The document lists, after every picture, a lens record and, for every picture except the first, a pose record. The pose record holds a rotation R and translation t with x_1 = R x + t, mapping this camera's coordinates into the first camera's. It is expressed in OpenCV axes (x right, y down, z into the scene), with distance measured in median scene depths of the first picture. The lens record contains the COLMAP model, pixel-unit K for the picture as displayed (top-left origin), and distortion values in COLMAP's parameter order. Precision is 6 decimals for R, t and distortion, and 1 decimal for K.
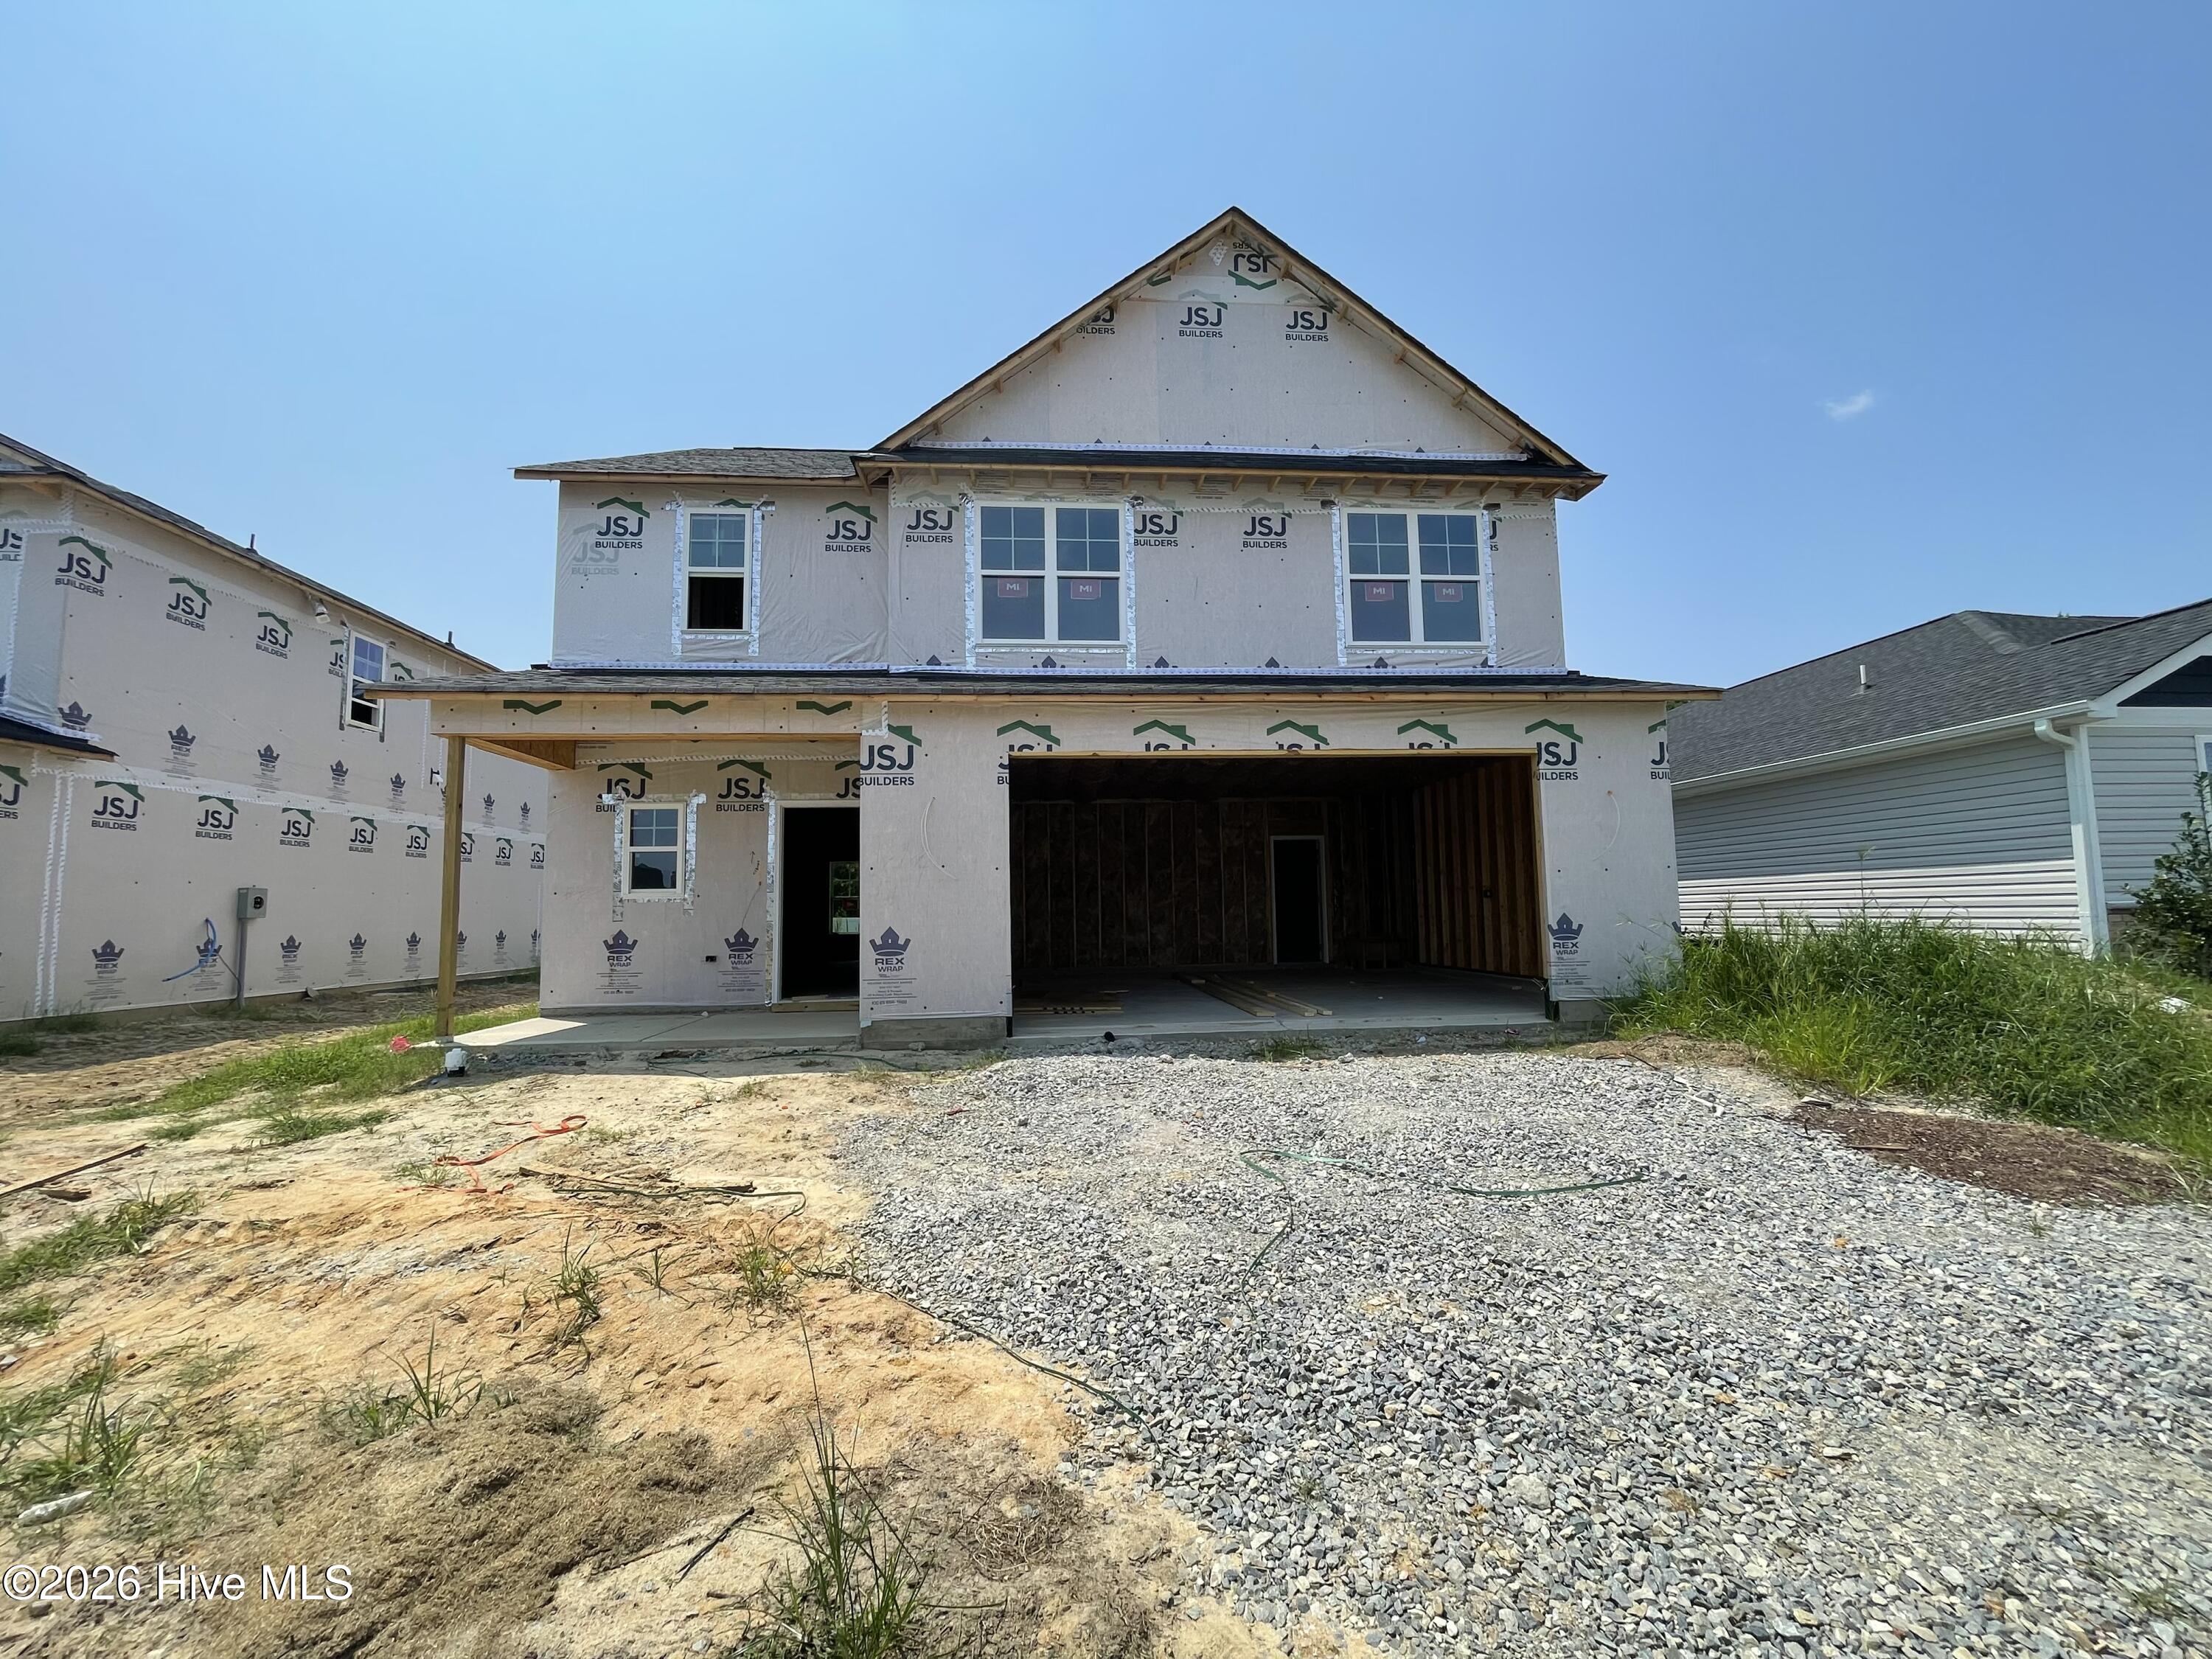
lens RADIAL K [[895.5, 0, 1106.0], [0, 895.5, 829.5], [0, 0, 1]] dist [-0.000734, -0.000009]
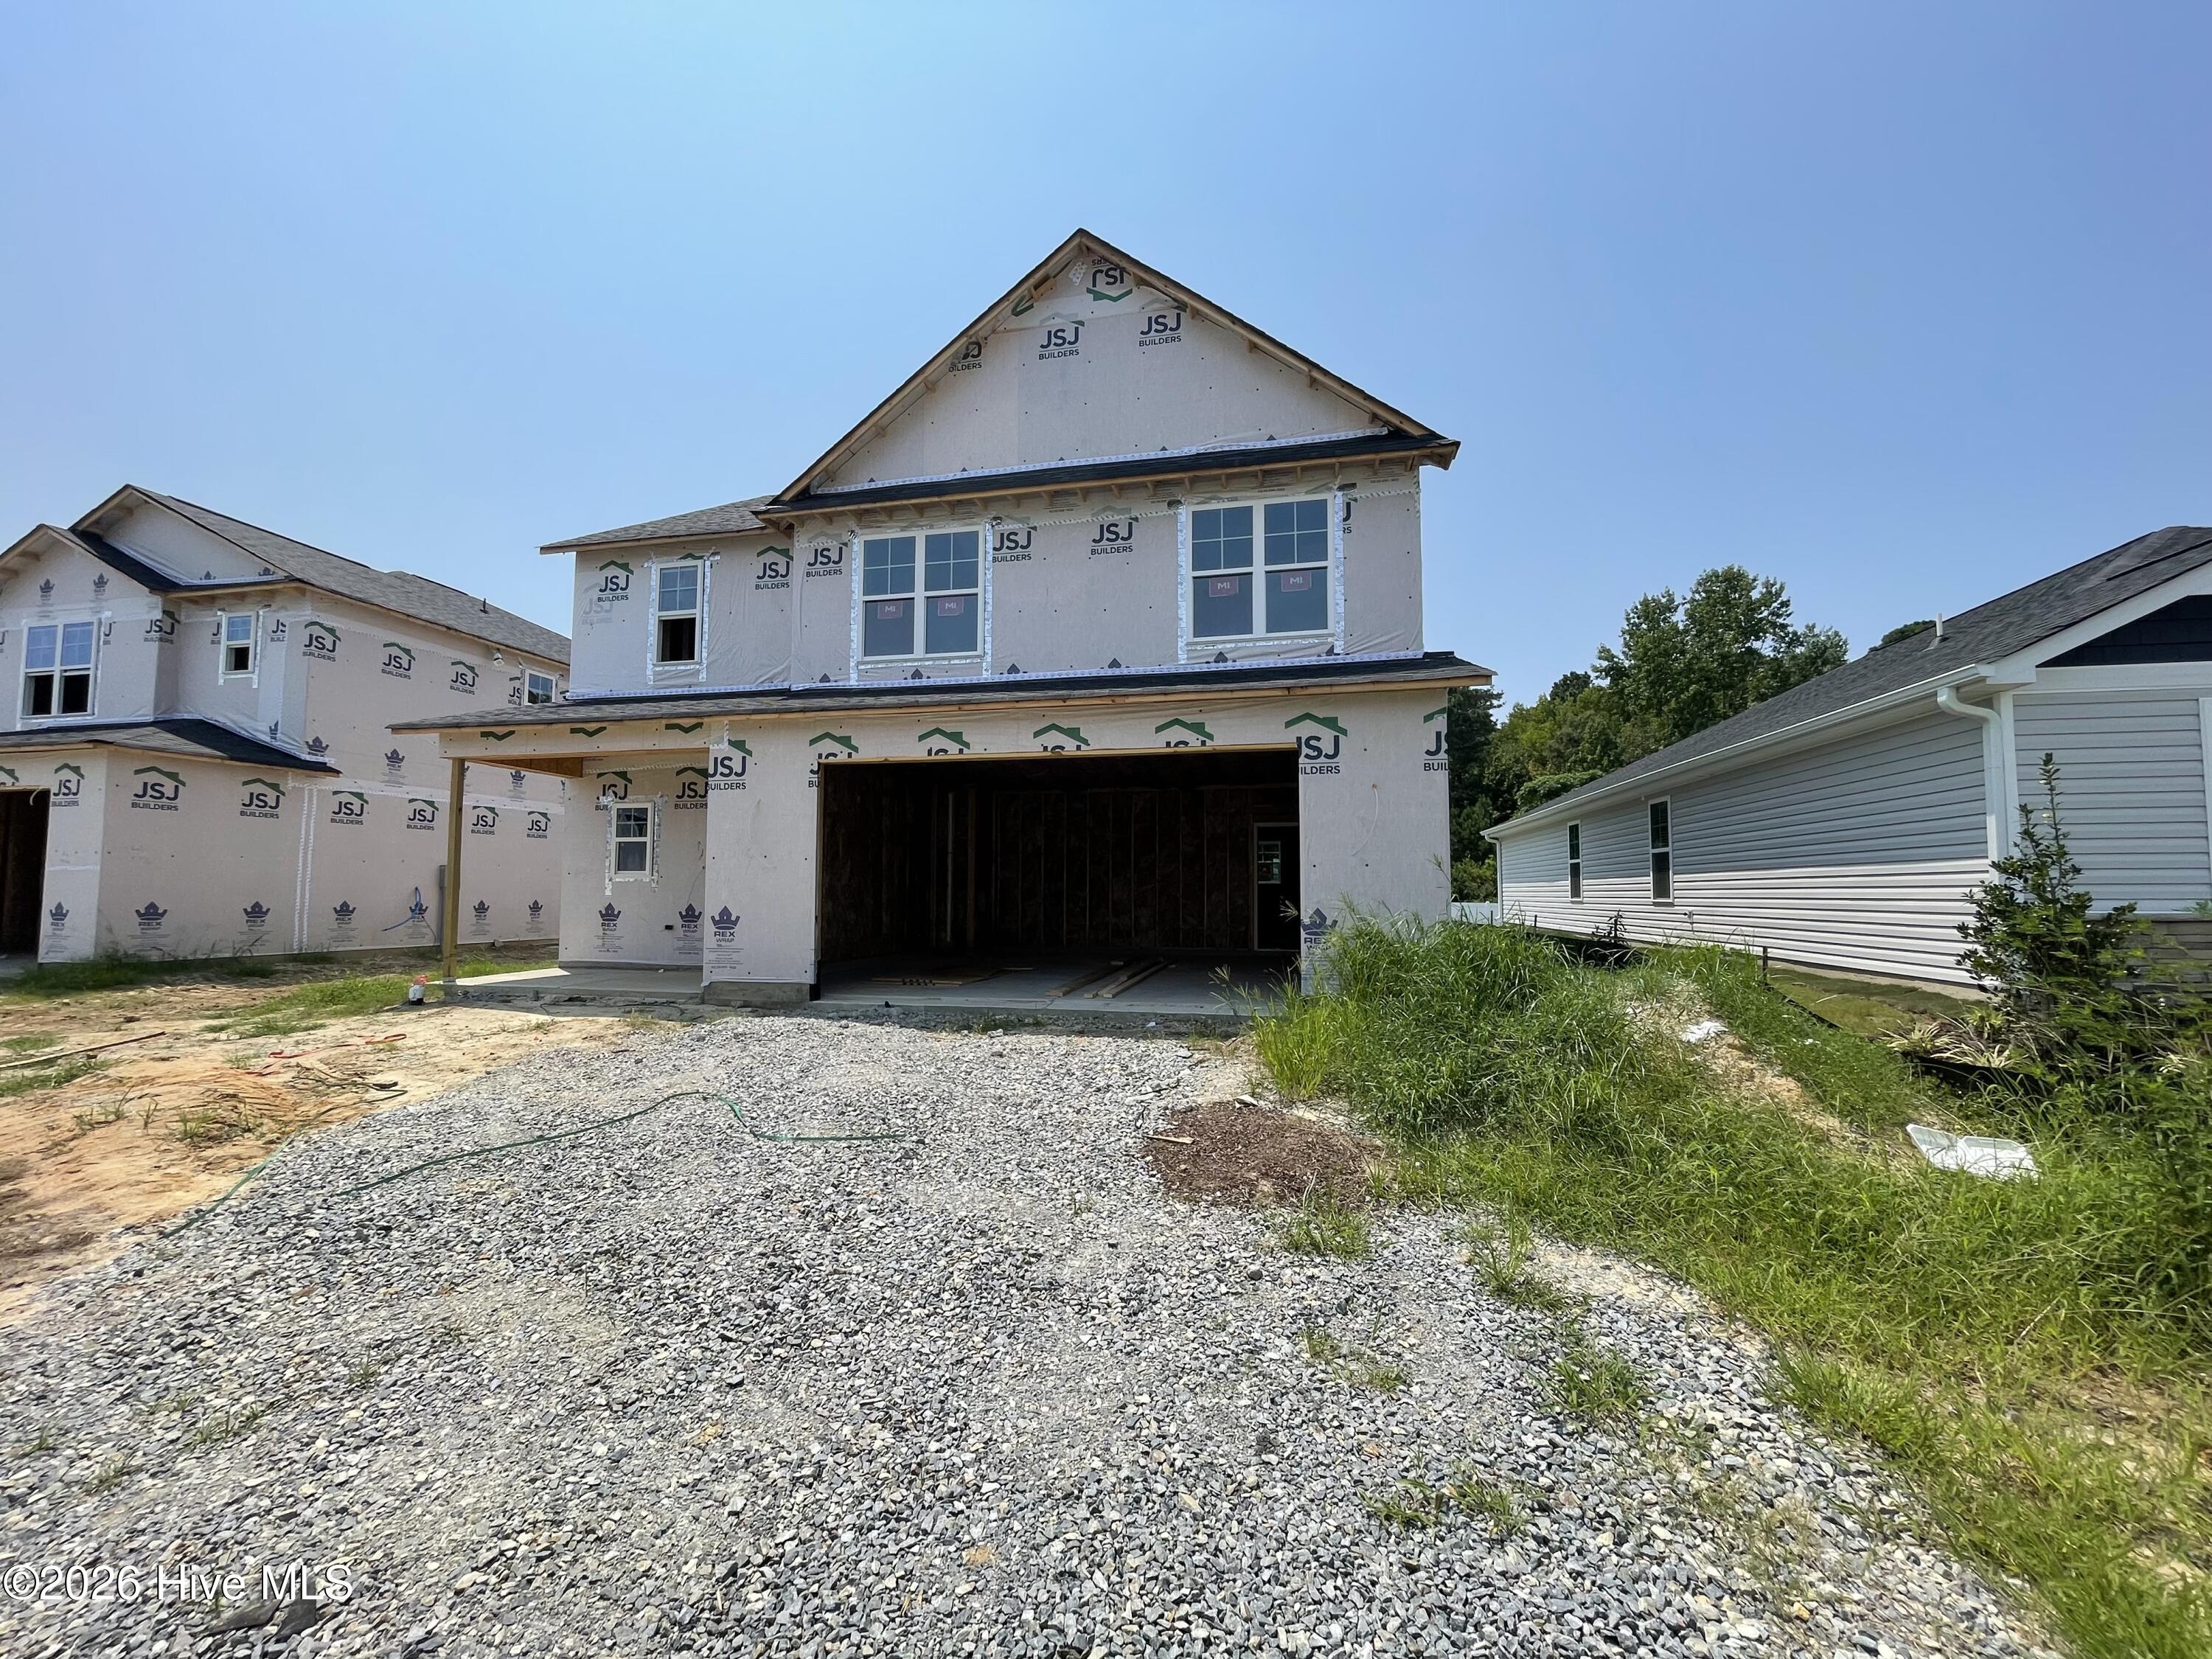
lens RADIAL K [[895.5, 0, 1106.0], [0, 895.5, 829.5], [0, 0, 1]] dist [-0.000734, -0.000009]
pose [[0.956010, -0.000524, -0.293335, 0.493987], [0.007988, 0.999674, 0.024247, -0.017197], [0.293226, -0.025523, 0.955702, -0.012051]]
